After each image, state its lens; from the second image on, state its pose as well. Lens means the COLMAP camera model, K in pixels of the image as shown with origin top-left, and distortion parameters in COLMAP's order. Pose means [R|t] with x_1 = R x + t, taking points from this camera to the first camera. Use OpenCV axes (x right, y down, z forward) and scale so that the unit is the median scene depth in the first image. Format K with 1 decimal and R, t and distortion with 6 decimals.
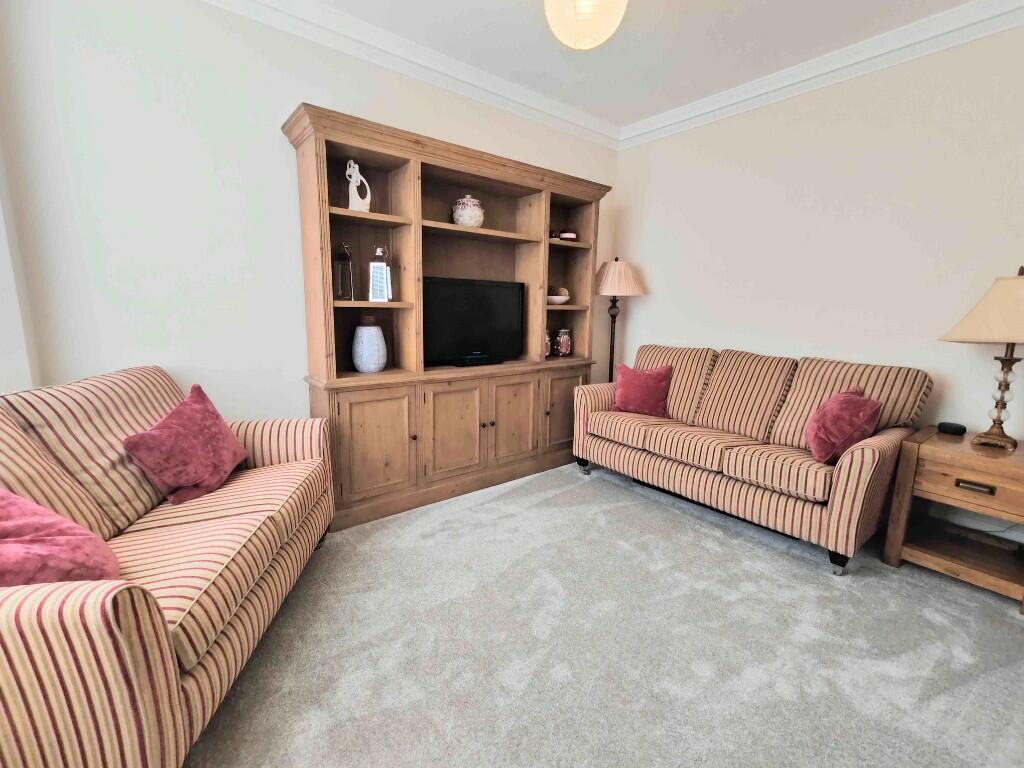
lens RADIAL K [[457.8, 0, 537.8], [0, 457.8, 371.6], [0, 0, 1]] dist [-0.000280, 0.000067]
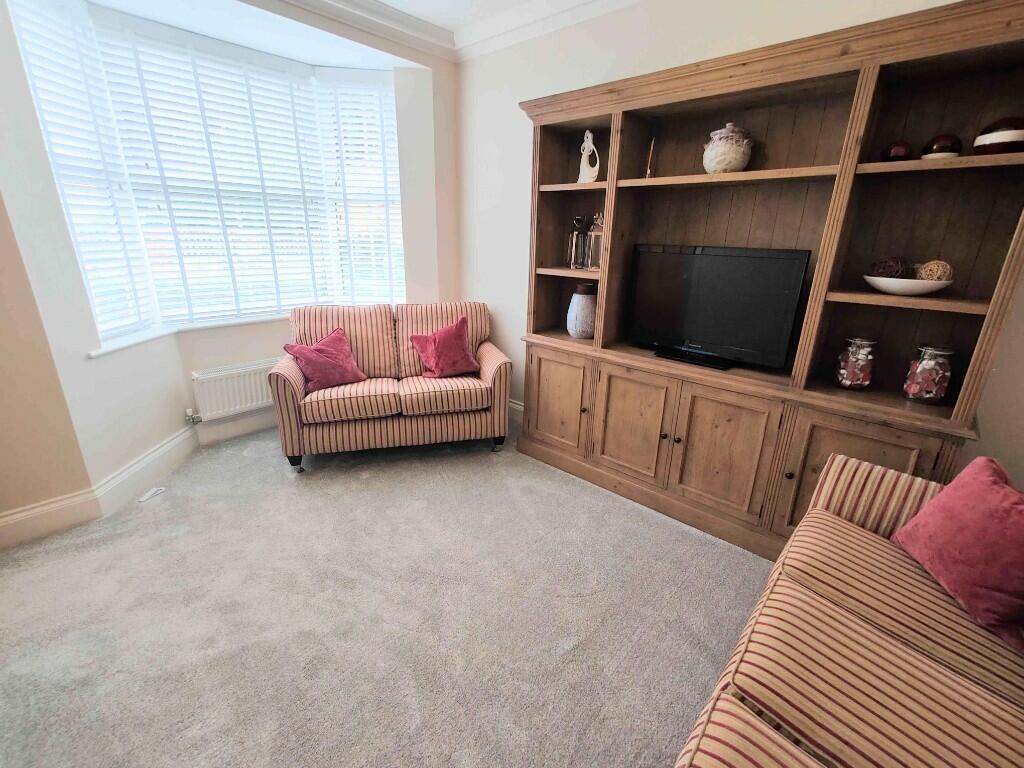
lens RADIAL K [[448.5, 0, 510.3], [0, 448.5, 380.2], [0, 0, 1]] dist [0.001923, 0.000535]
pose [[0.127941, 0.278589, -0.951850, 0.644521], [-0.175866, 0.950901, 0.254673, -0.144738], [0.976065, 0.134815, 0.170654, 0.681018]]
